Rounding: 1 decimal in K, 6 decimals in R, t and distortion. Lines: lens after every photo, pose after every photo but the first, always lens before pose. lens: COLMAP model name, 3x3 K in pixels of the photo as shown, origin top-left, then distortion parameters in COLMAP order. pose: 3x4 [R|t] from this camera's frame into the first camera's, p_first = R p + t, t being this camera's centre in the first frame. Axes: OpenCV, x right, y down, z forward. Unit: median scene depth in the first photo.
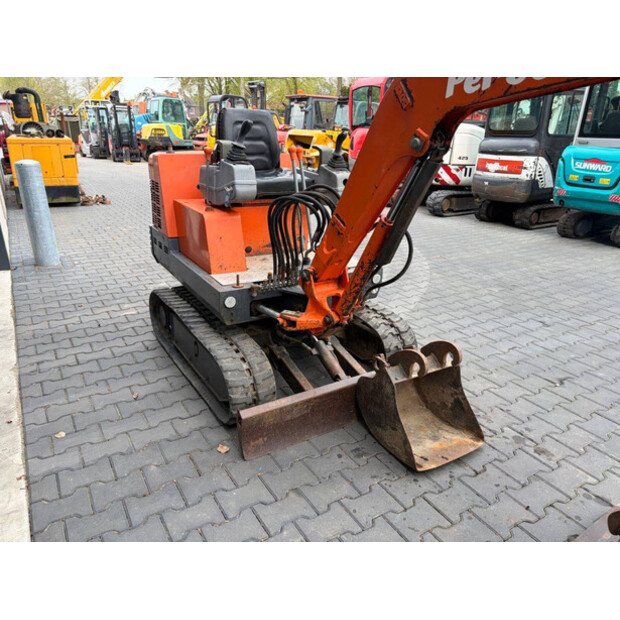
lens RADIAL K [[466.7, 0, 306.1], [0, 466.7, 309.6], [0, 0, 1]] dist [0.053888, -0.054352]
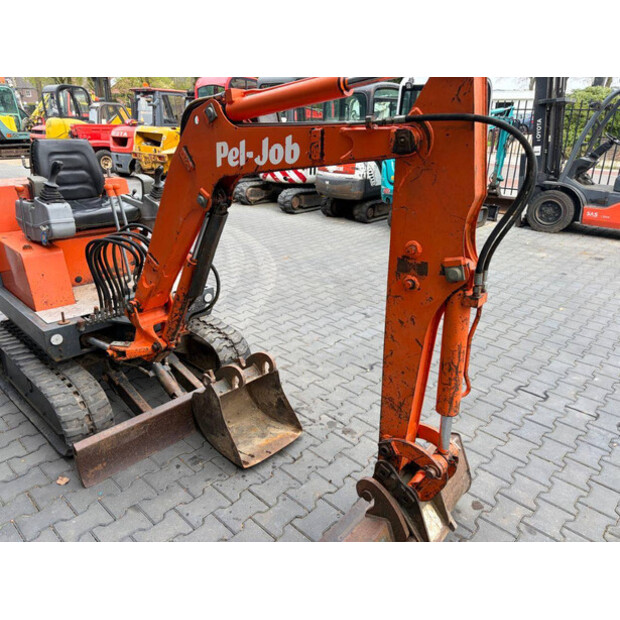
lens RADIAL K [[466.7, 0, 307.0], [0, 466.7, 308.1], [0, 0, 1]] dist [0.053888, -0.054352]
pose [[0.963629, -0.099660, 0.247965, 0.088037], [0.093225, 0.994935, 0.037588, -0.053767], [-0.250455, -0.013104, 0.968039, -0.109515]]
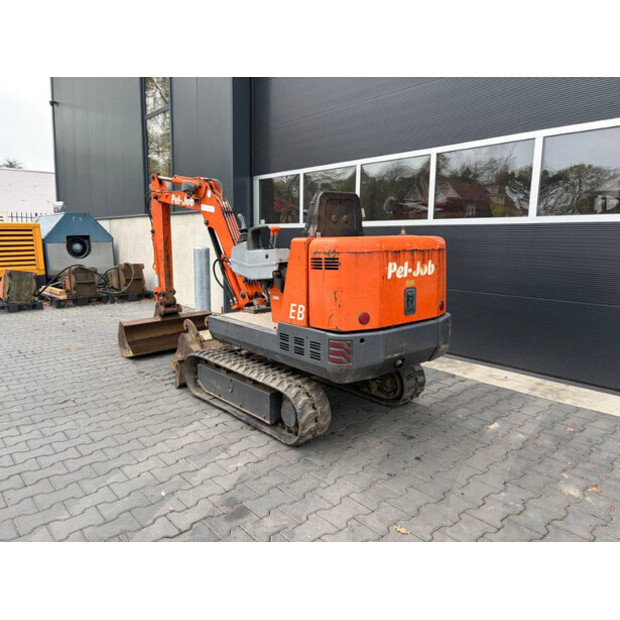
lens RADIAL K [[466.7, 0, 308.8], [0, 466.7, 311.3], [0, 0, 1]] dist [0.053888, -0.054352]
pose [[-0.986555, 0.019584, -0.162253, 0.086387], [-0.065538, 0.862062, 0.502547, -0.666373], [0.149714, 0.506424, -0.849188, 1.854954]]
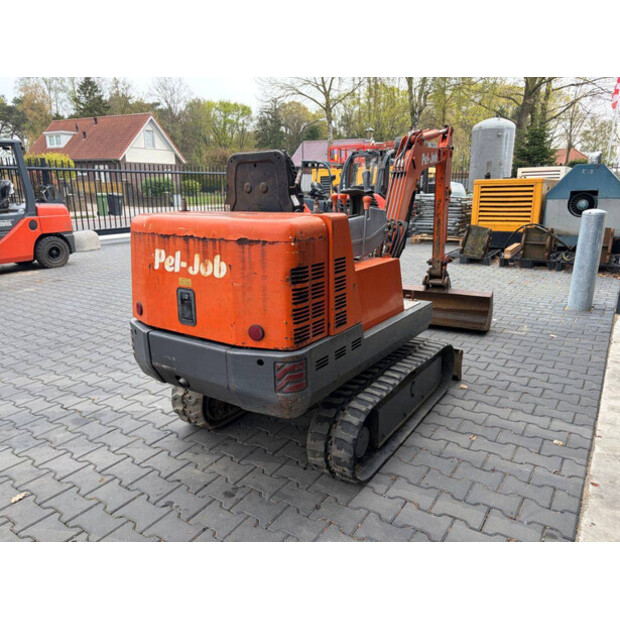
lens RADIAL K [[466.7, 0, 306.8], [0, 466.7, 312.7], [0, 0, 1]] dist [0.053888, -0.054352]
pose [[-0.416843, -0.240574, 0.876565, -0.841277], [0.332442, 0.857182, 0.393345, -0.451650], [-0.846005, 0.455370, -0.277333, 1.194846]]
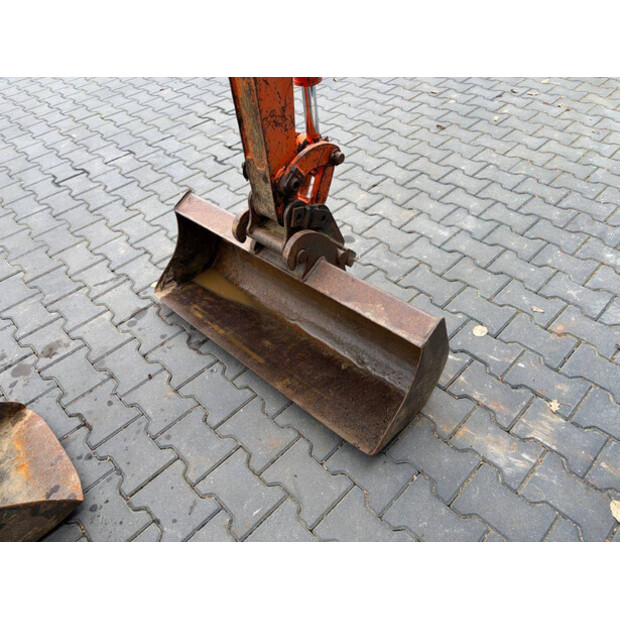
lens RADIAL K [[466.7, 0, 308.2], [0, 466.7, 305.5], [0, 0, 1]] dist [0.053888, -0.054352]
pose [[-0.225356, -0.683177, 0.694610, -0.054396], [0.406473, 0.582010, 0.704304, -0.078354], [-0.885435, 0.441060, 0.146534, 0.343291]]
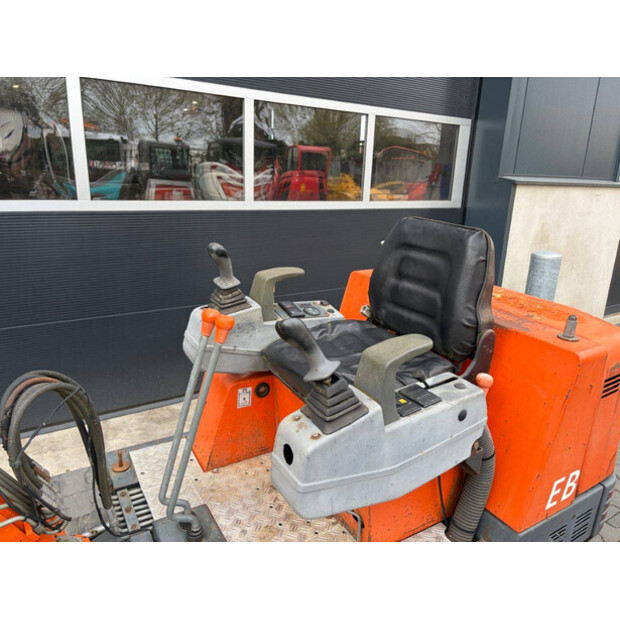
lens RADIAL K [[466.7, 0, 312.0], [0, 466.7, 311.1], [0, 0, 1]] dist [0.053888, -0.054352]
pose [[0.016680, 0.293799, -0.955722, 0.330635], [-0.404758, 0.876017, 0.262233, -0.397353], [0.914272, 0.382462, 0.133530, 0.797637]]
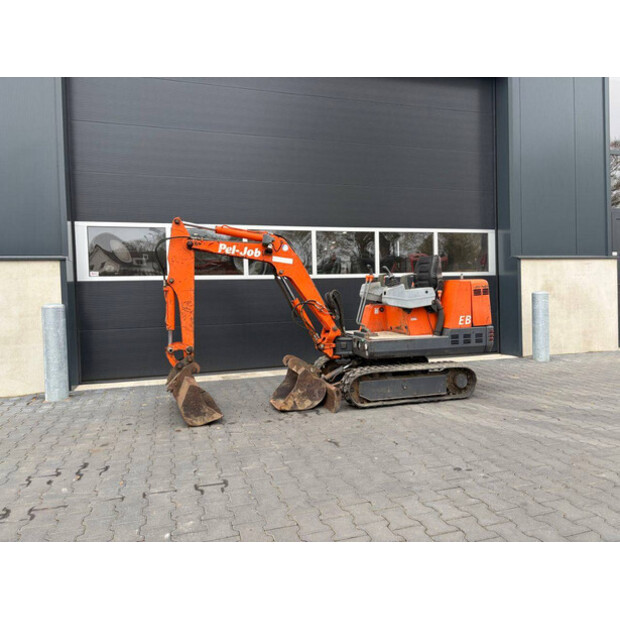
lens RADIAL K [[466.7, 0, 311.4], [0, 466.7, 308.1], [0, 0, 1]] dist [0.053888, -0.054352]
pose [[-0.252290, 0.035664, -0.966994, 1.605503], [-0.329911, 0.936276, 0.120605, -0.291767], [0.909675, 0.349449, -0.224447, 0.999289]]
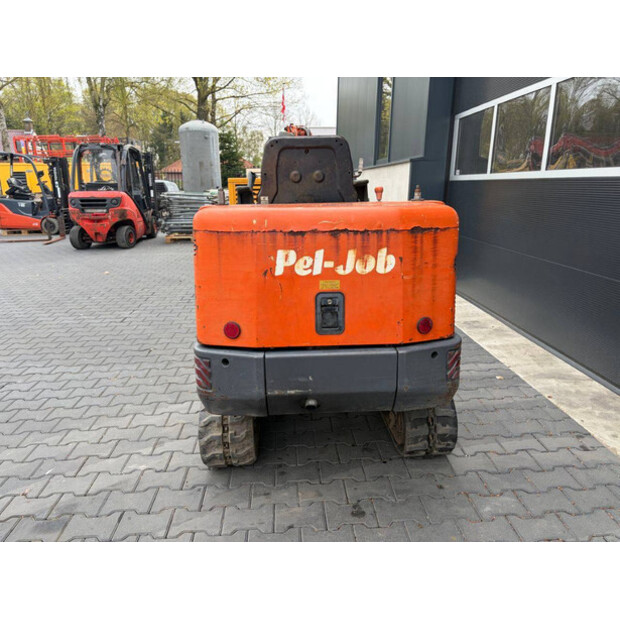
lens RADIAL K [[466.7, 0, 309.5], [0, 466.7, 312.1], [0, 0, 1]] dist [0.053888, -0.054352]
pose [[-0.885243, -0.123720, 0.448372, -0.447669], [0.168156, 0.813647, 0.556509, -0.566304], [-0.433668, 0.568042, -0.699471, 1.531088]]
